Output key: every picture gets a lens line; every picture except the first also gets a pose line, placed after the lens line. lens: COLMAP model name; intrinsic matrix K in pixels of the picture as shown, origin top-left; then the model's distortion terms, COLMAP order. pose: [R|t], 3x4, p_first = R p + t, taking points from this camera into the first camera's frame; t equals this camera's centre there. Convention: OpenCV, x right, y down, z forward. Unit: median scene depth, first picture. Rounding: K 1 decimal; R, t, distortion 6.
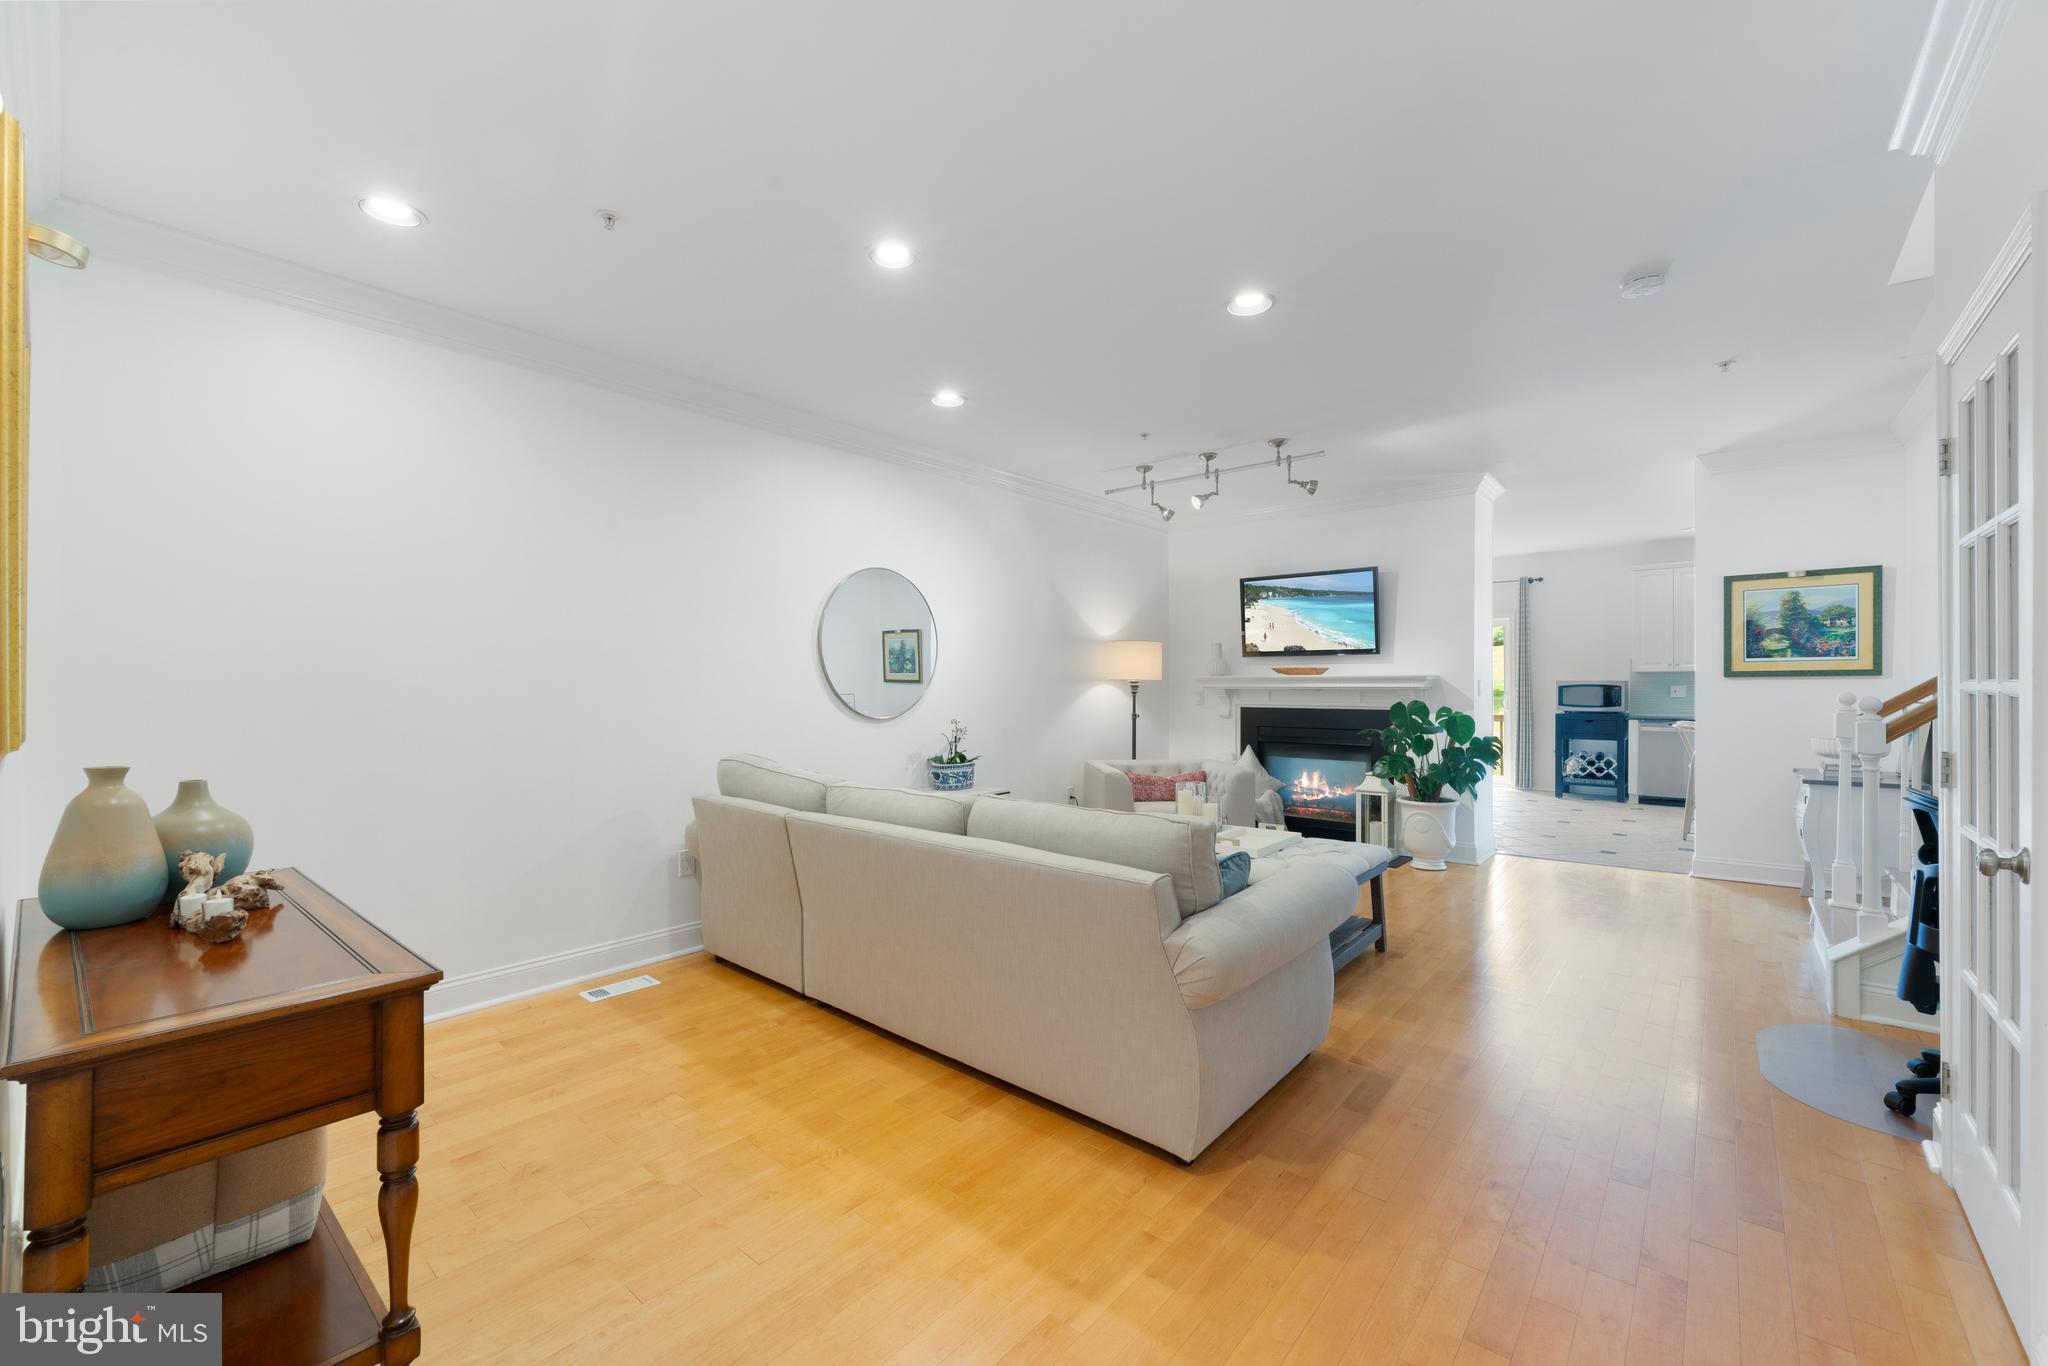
lens RADIAL K [[837.2, 0, 1007.0], [0, 837.2, 693.9], [0, 0, 1]] dist [-0.002141, -0.000610]
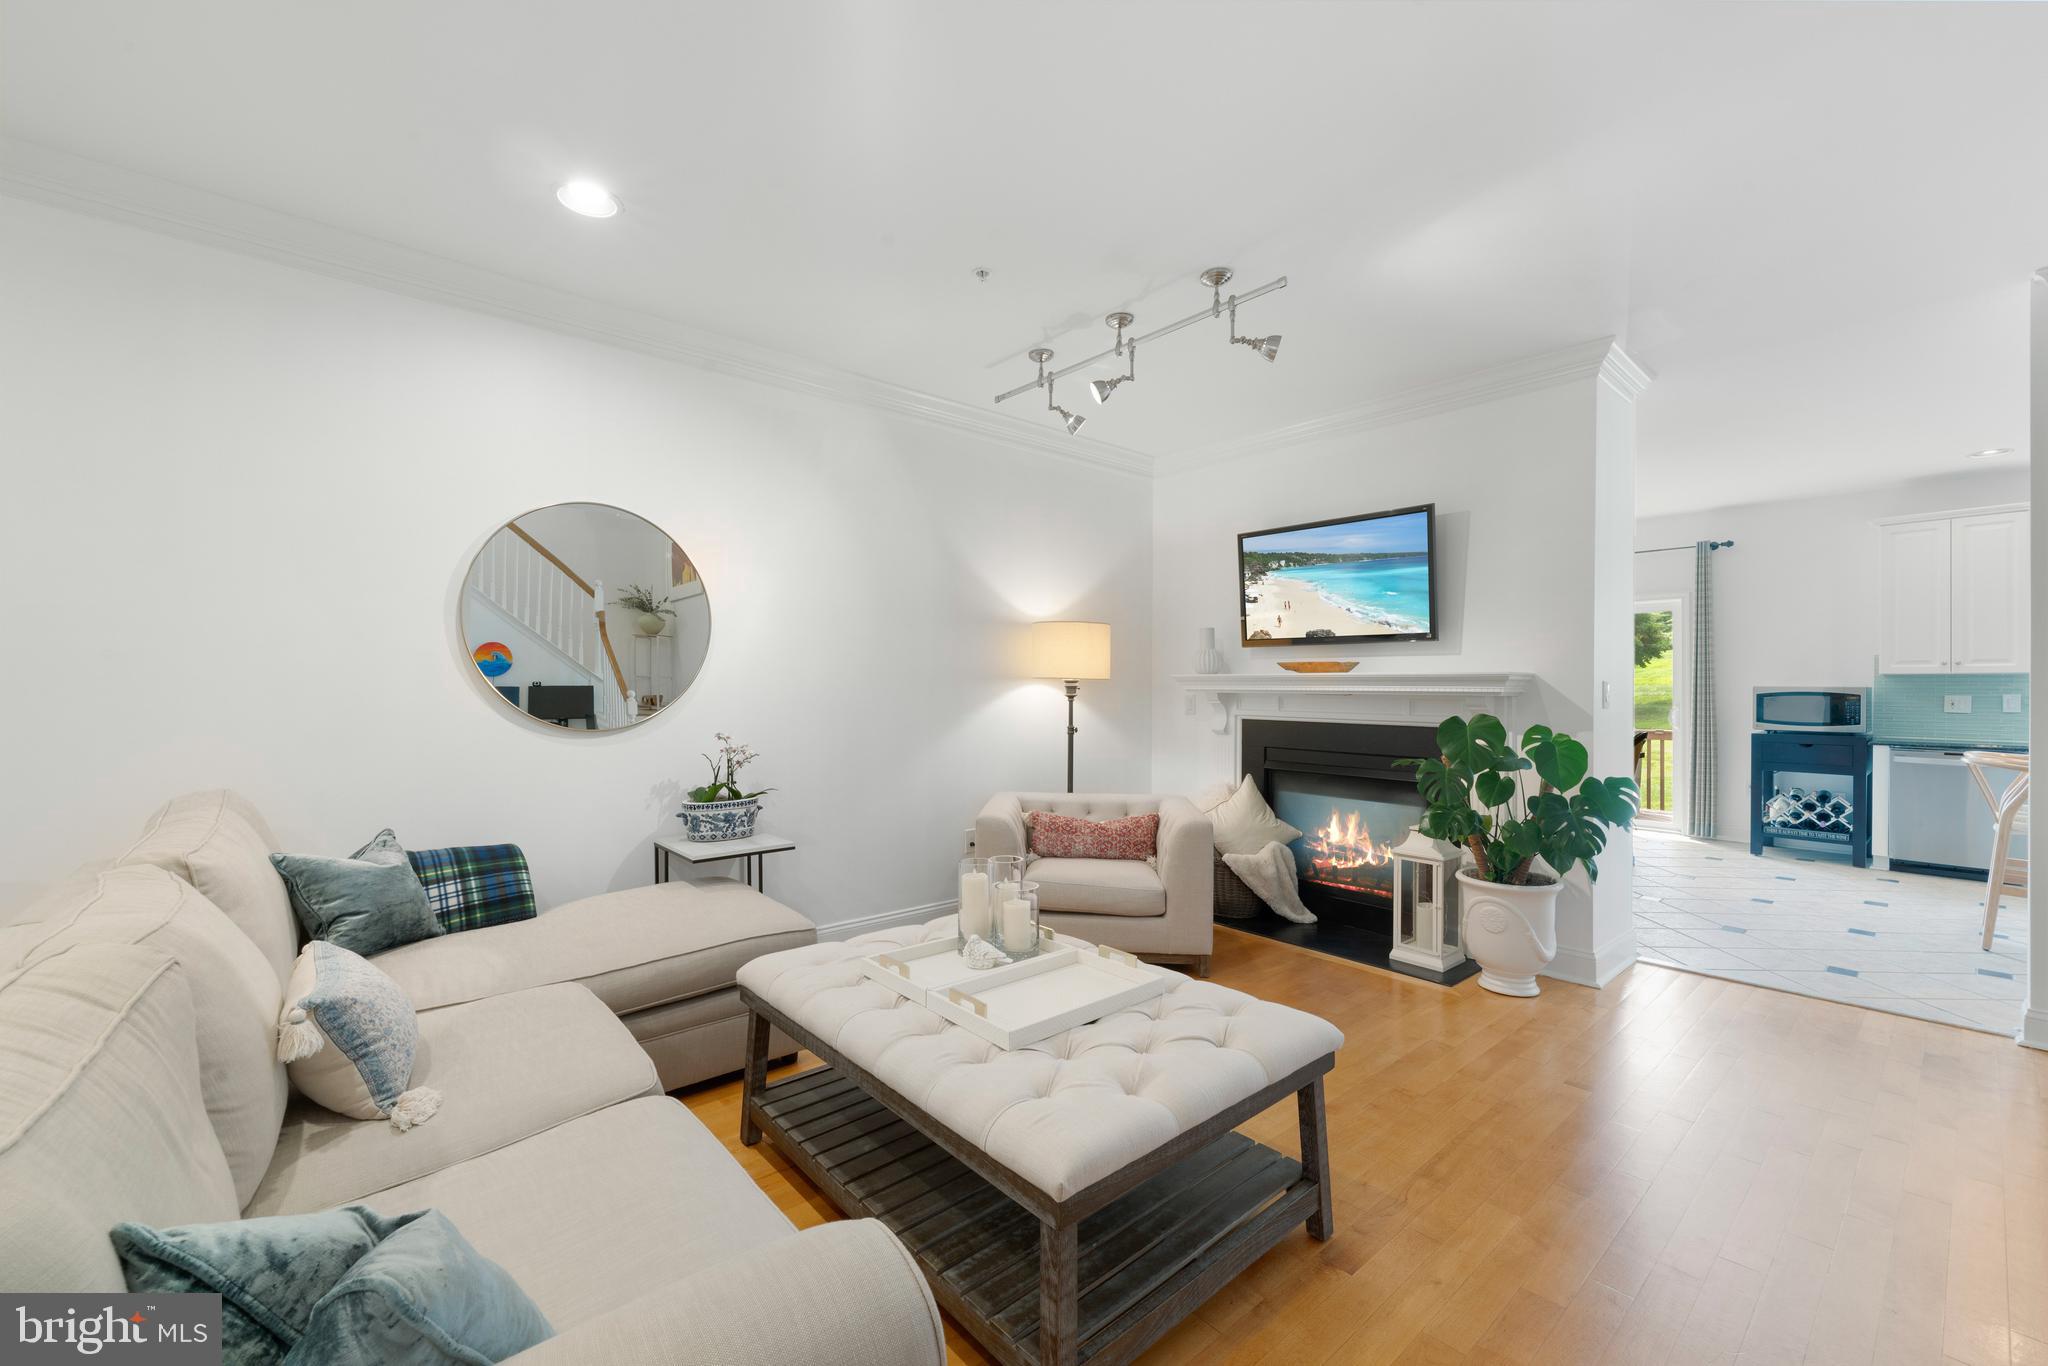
lens RADIAL K [[837.2, 0, 1004.5], [0, 837.2, 688.8], [0, 0, 1]] dist [-0.002141, -0.000610]
pose [[0.987959, 0.009388, -0.154430, 0.209325], [-0.010781, 0.999908, -0.008187, -0.001749], [0.154339, 0.009753, 0.987970, 0.305182]]
